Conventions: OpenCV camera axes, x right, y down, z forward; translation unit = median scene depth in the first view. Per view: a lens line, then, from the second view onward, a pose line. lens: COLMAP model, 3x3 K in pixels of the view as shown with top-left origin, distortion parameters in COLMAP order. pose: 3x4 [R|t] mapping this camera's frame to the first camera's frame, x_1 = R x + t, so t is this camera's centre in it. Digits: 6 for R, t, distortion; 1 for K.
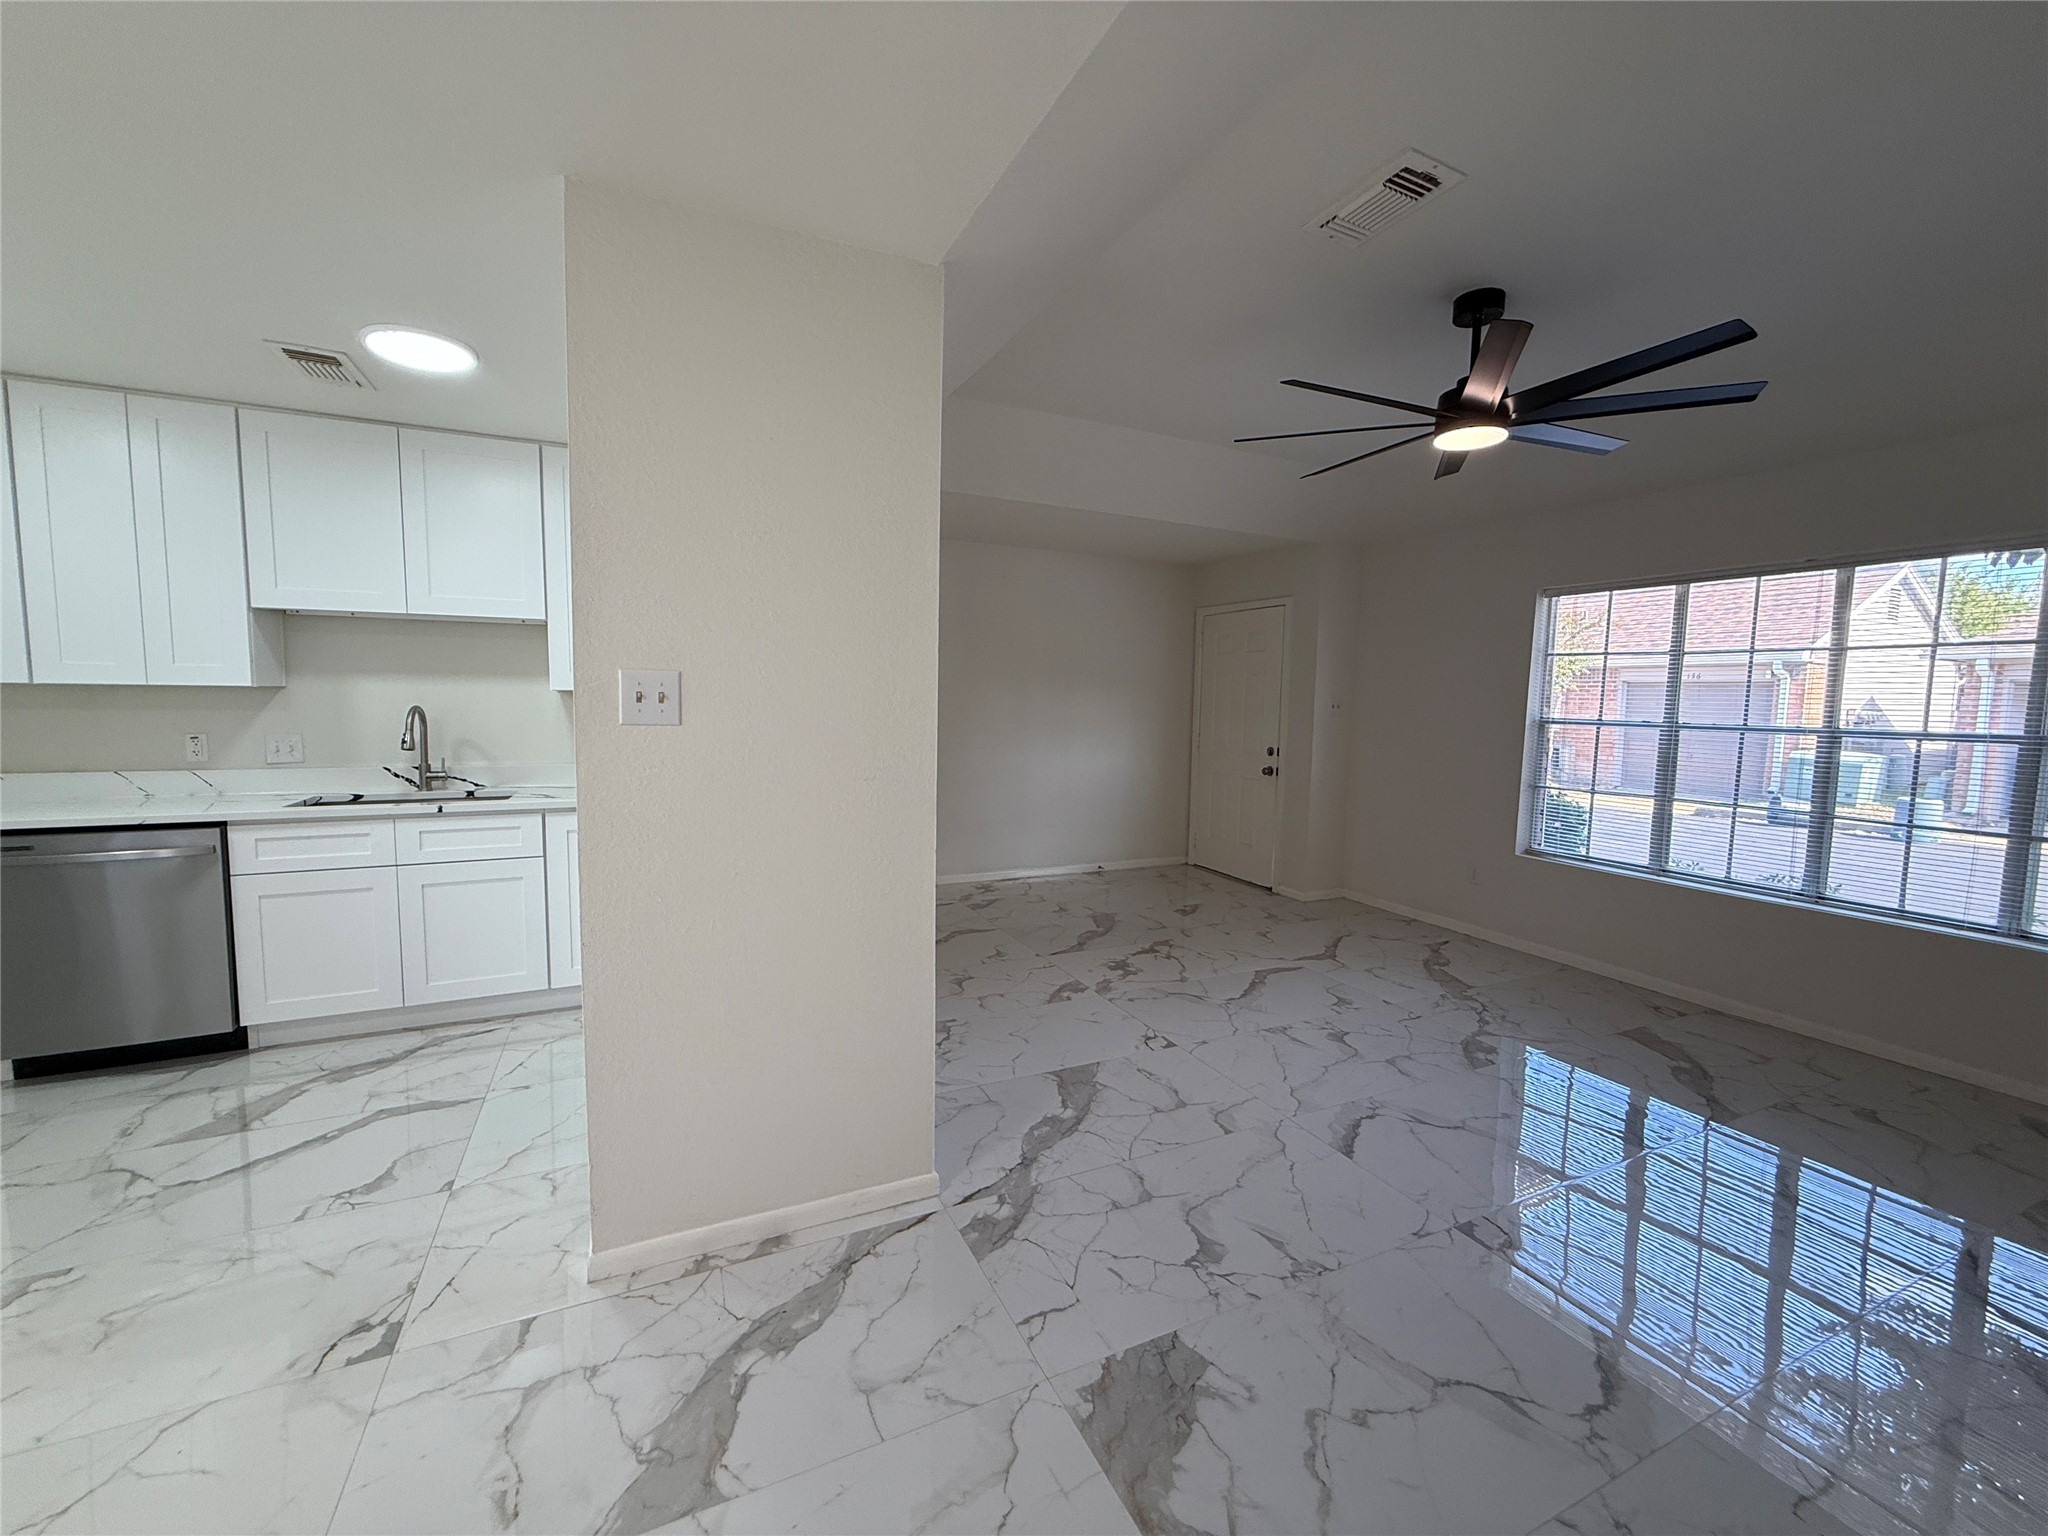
lens RADIAL K [[815.2, 0, 1019.2], [0, 815.2, 761.4], [0, 0, 1]] dist [-0.000581, 0.000258]
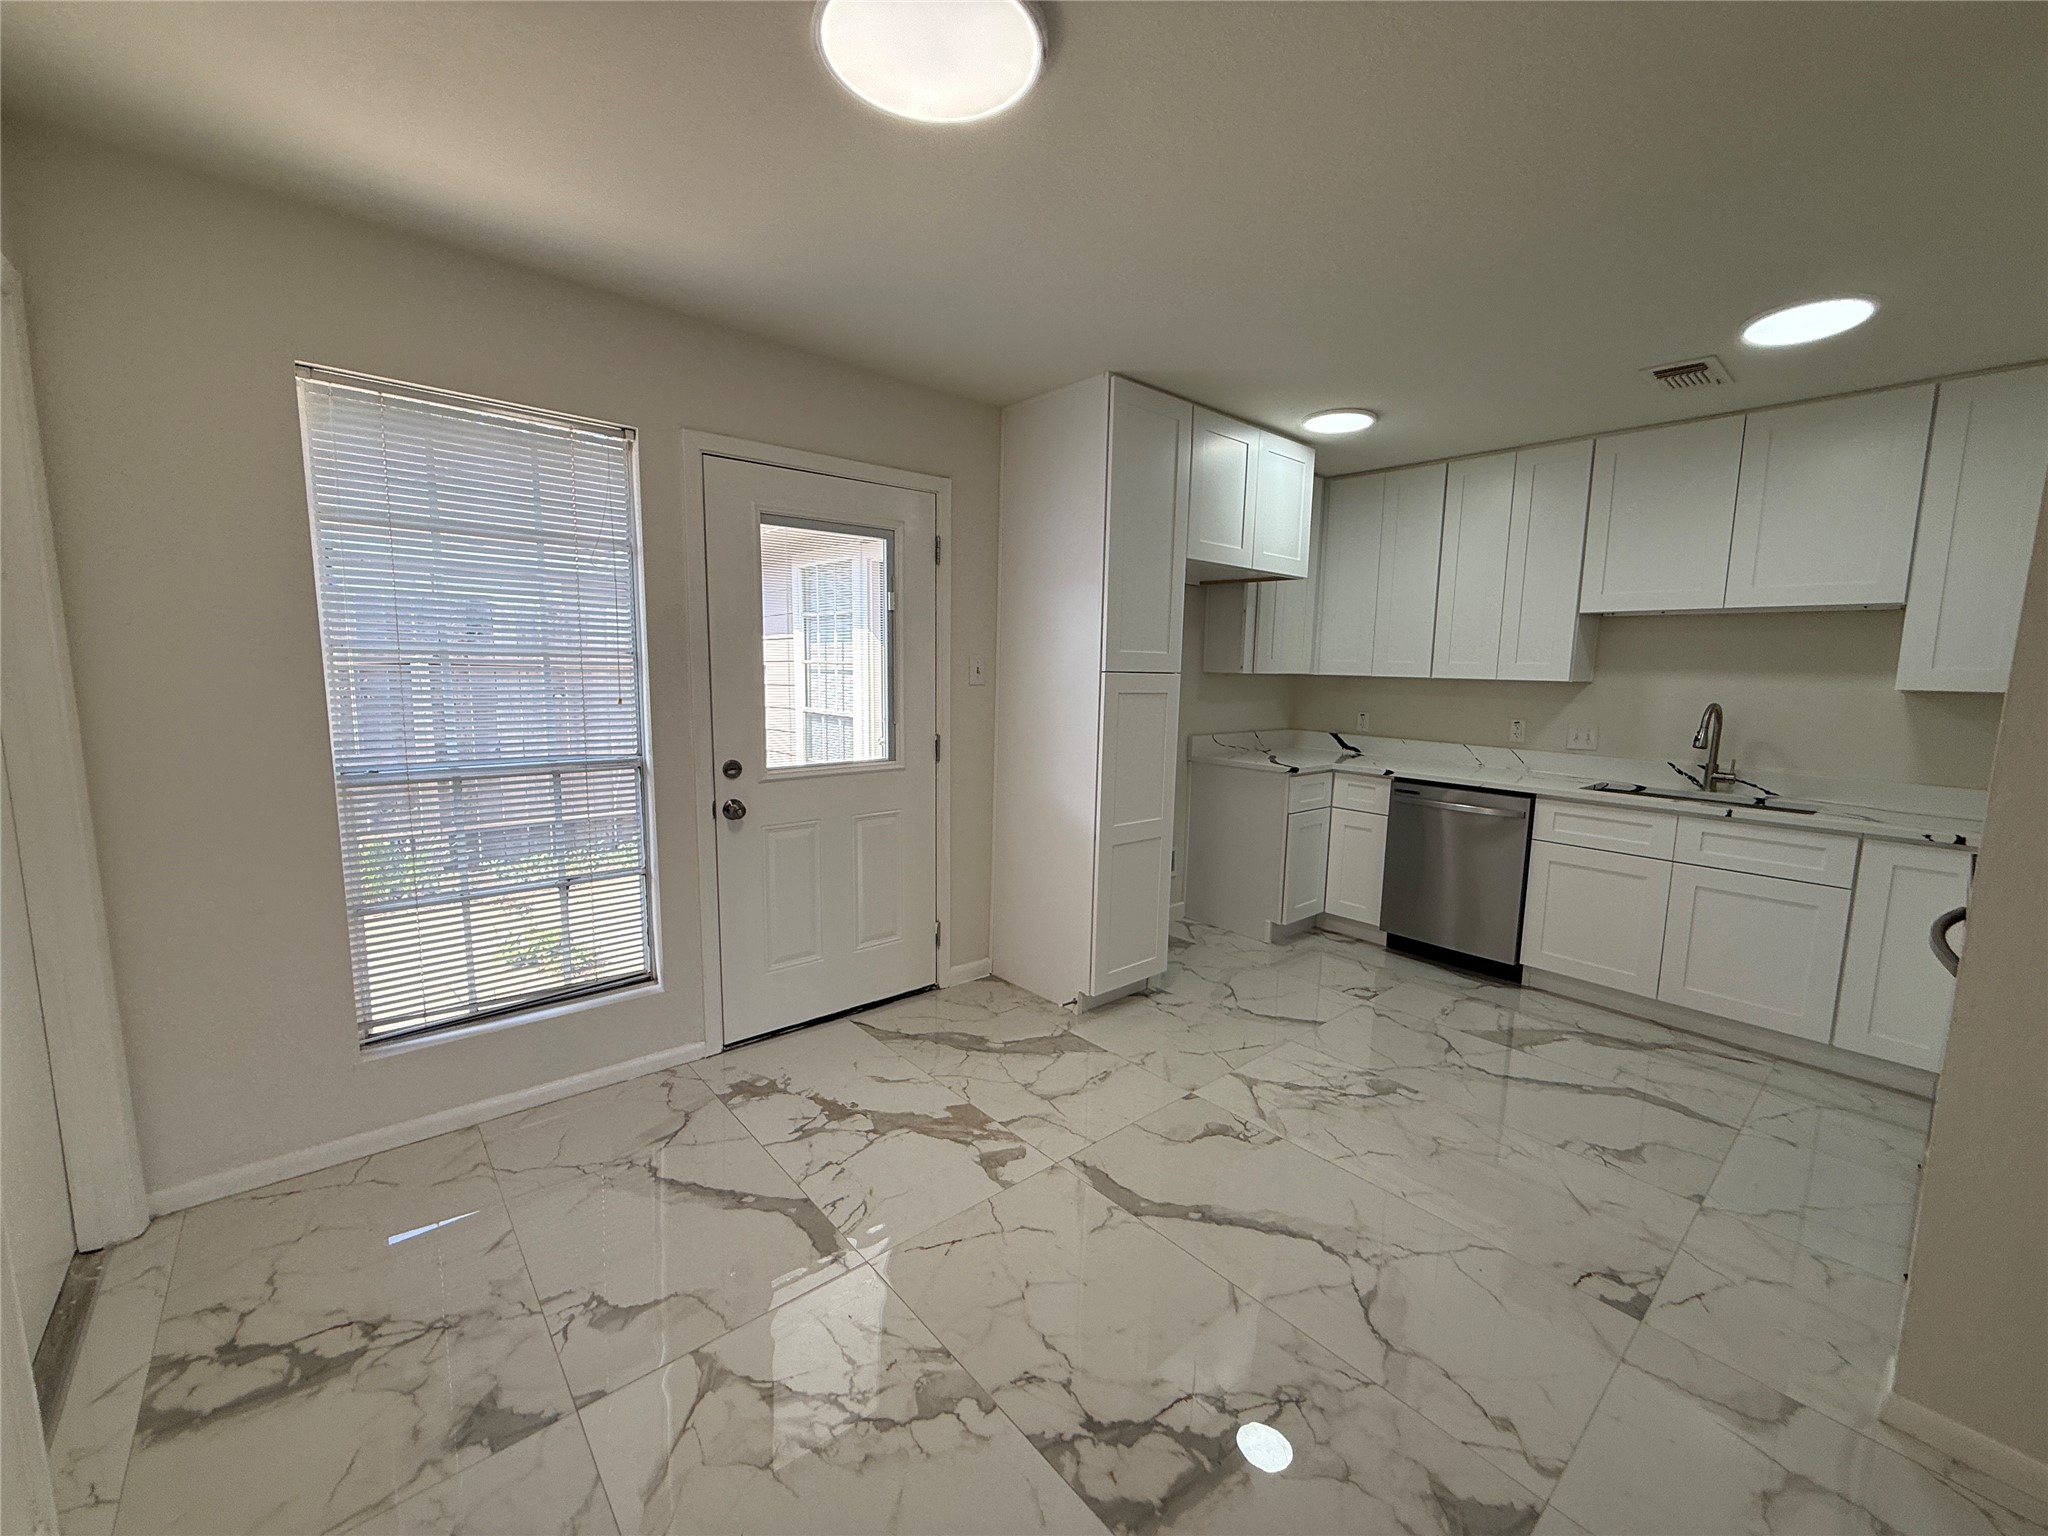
lens RADIAL K [[815.2, 0, 1018.1], [0, 815.2, 761.7], [0, 0, 1]] dist [-0.000581, 0.000258]
pose [[0.265961, 0.106479, -0.958085, -0.025872], [-0.096437, 0.991834, 0.083459, -0.000471], [0.959148, 0.070198, 0.274057, -0.057245]]
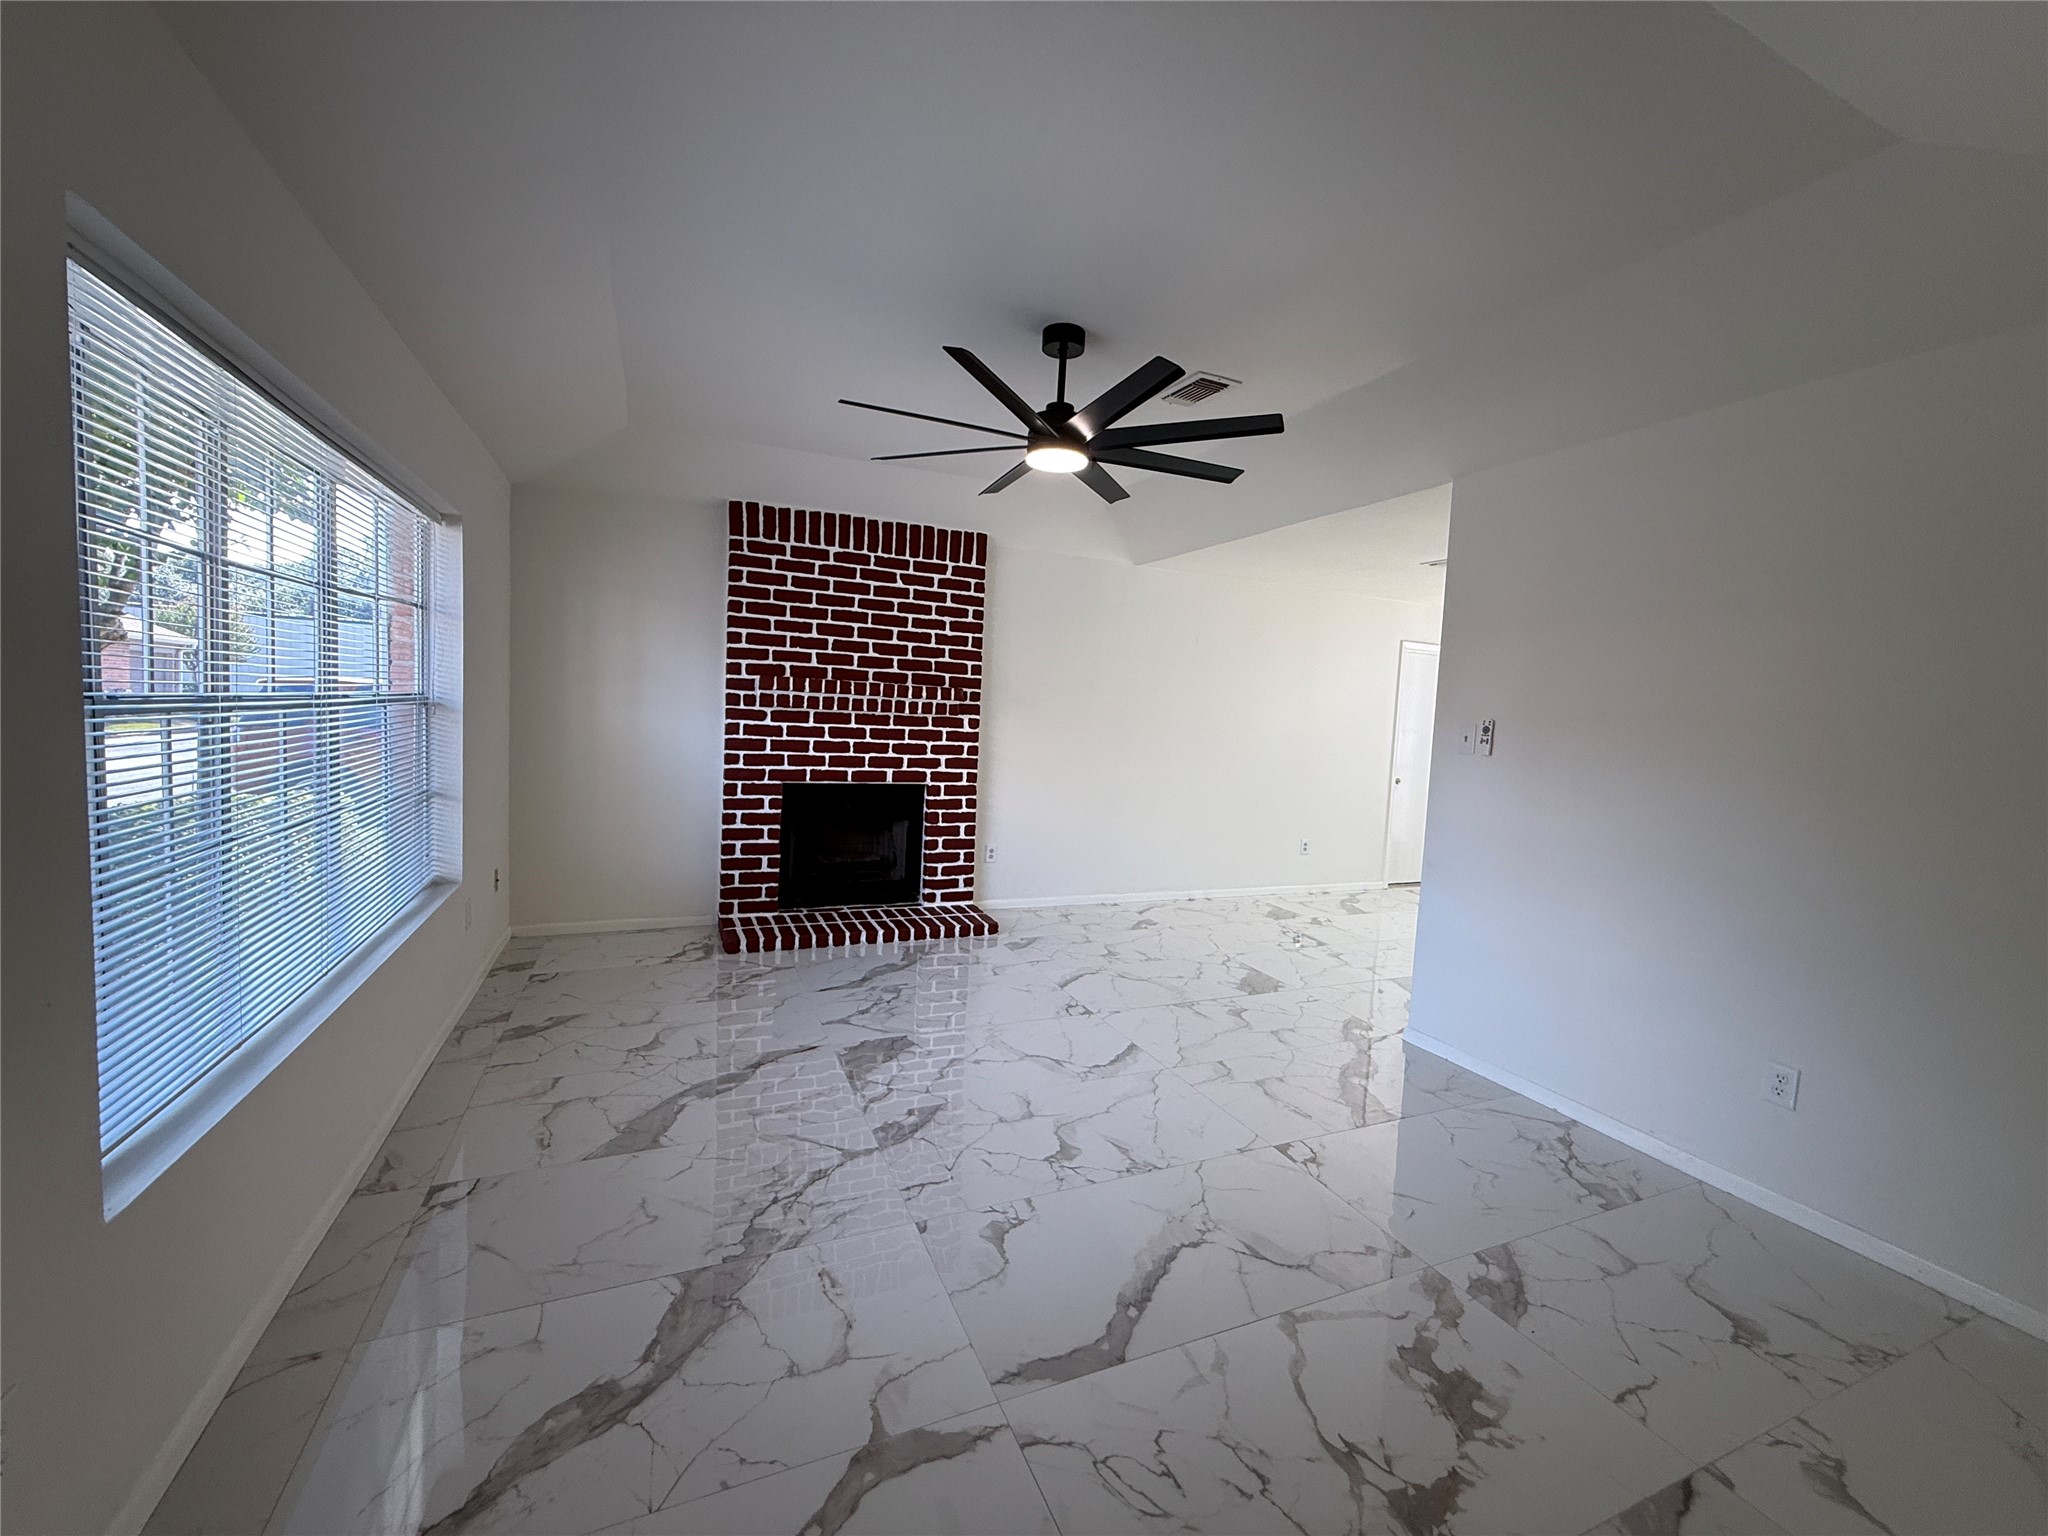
lens RADIAL K [[815.2, 0, 1022.5], [0, 815.2, 749.5], [0, 0, 1]] dist [-0.000581, 0.000258]
pose [[-0.996949, -0.074401, 0.023605, 0.442606], [-0.070777, 0.989174, 0.128551, -0.128656], [-0.032914, 0.126488, -0.991422, 1.715103]]
